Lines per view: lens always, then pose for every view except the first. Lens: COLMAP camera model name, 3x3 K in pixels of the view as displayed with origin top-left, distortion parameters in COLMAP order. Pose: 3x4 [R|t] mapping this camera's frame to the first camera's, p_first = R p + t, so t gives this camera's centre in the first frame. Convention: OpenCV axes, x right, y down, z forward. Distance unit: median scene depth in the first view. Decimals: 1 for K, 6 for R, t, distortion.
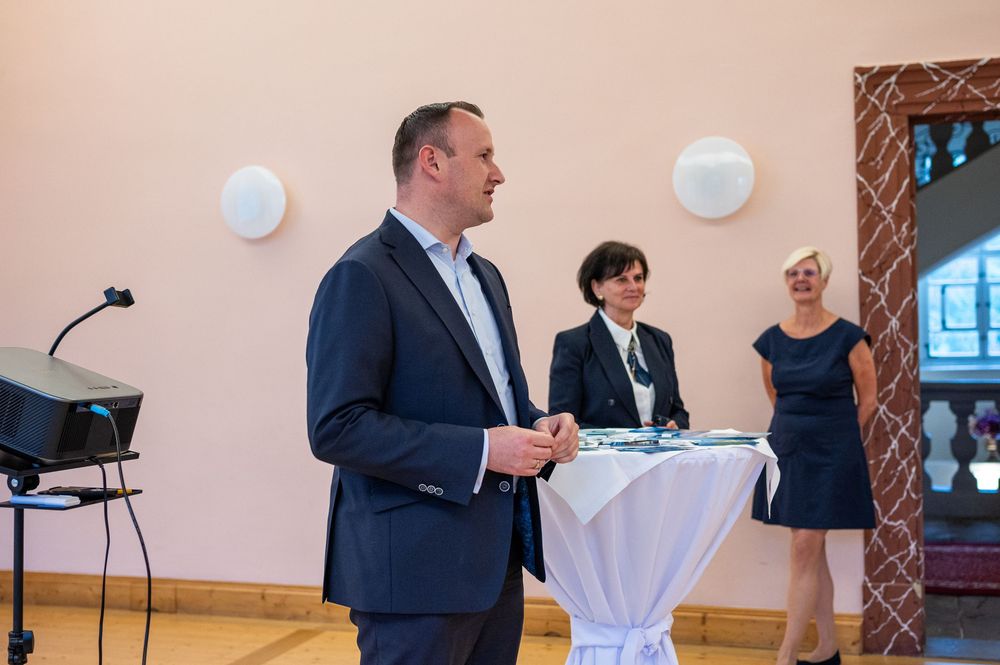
lens RADIAL K [[1322.0, 0, 504.3], [0, 1322.0, 330.1], [0, 0, 1]] dist [-0.009036, 0.000000]
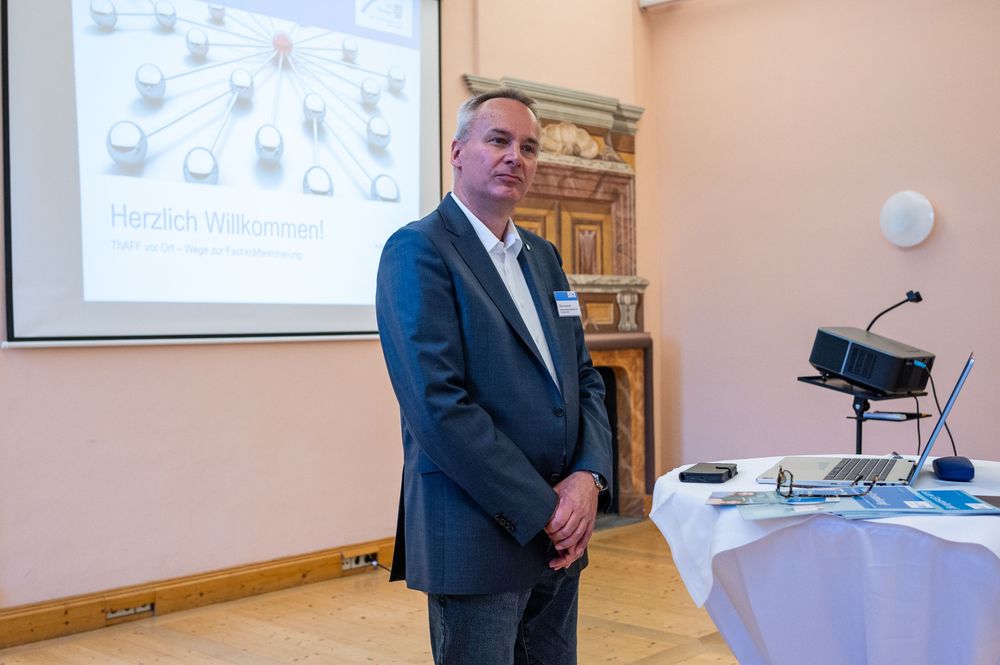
lens RADIAL K [[1208.3, 0, 482.7], [0, 1208.3, 318.0], [0, 0, 1]] dist [0.001308, 0.000000]
pose [[0.904950, 0.002859, -0.425508, -0.070161], [-0.002278, 0.999996, 0.001875, 0.000018], [0.425511, -0.000727, 0.904953, -0.291946]]
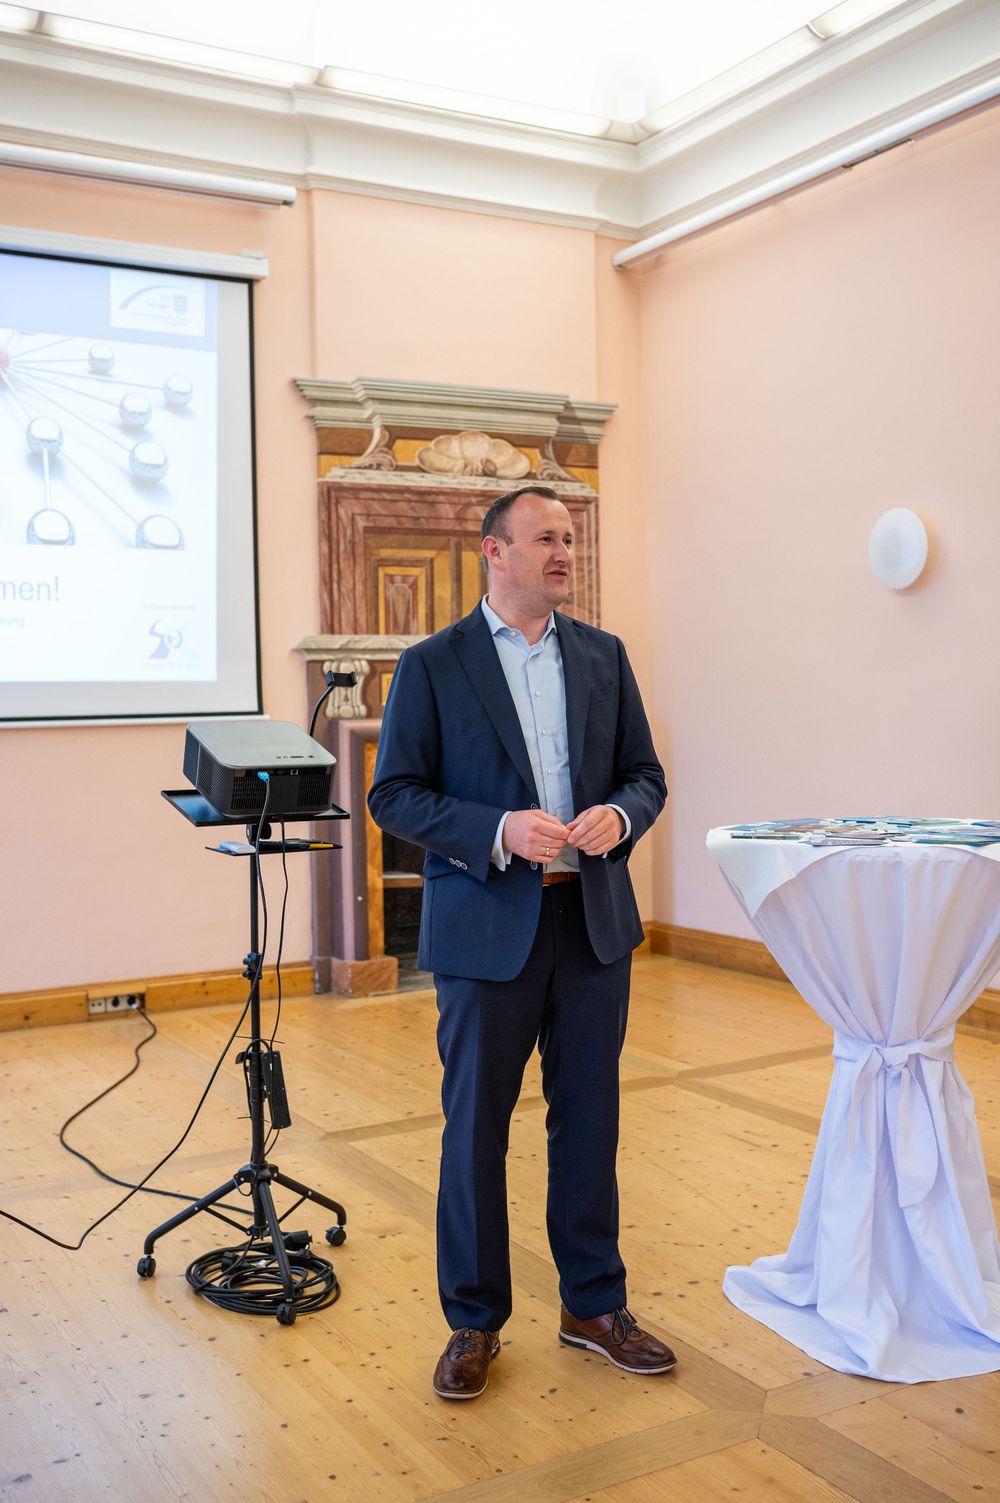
lens RADIAL K [[1553.2, 0, 507.2], [0, 1553.2, 734.8], [0, 0, 1]] dist [0.006881, 0.000000]
pose [[0.745377, 0.020607, -0.666324, 0.368086], [0.006347, 0.999257, 0.038003, -0.013492], [0.666612, -0.032556, 0.744693, 0.041534]]
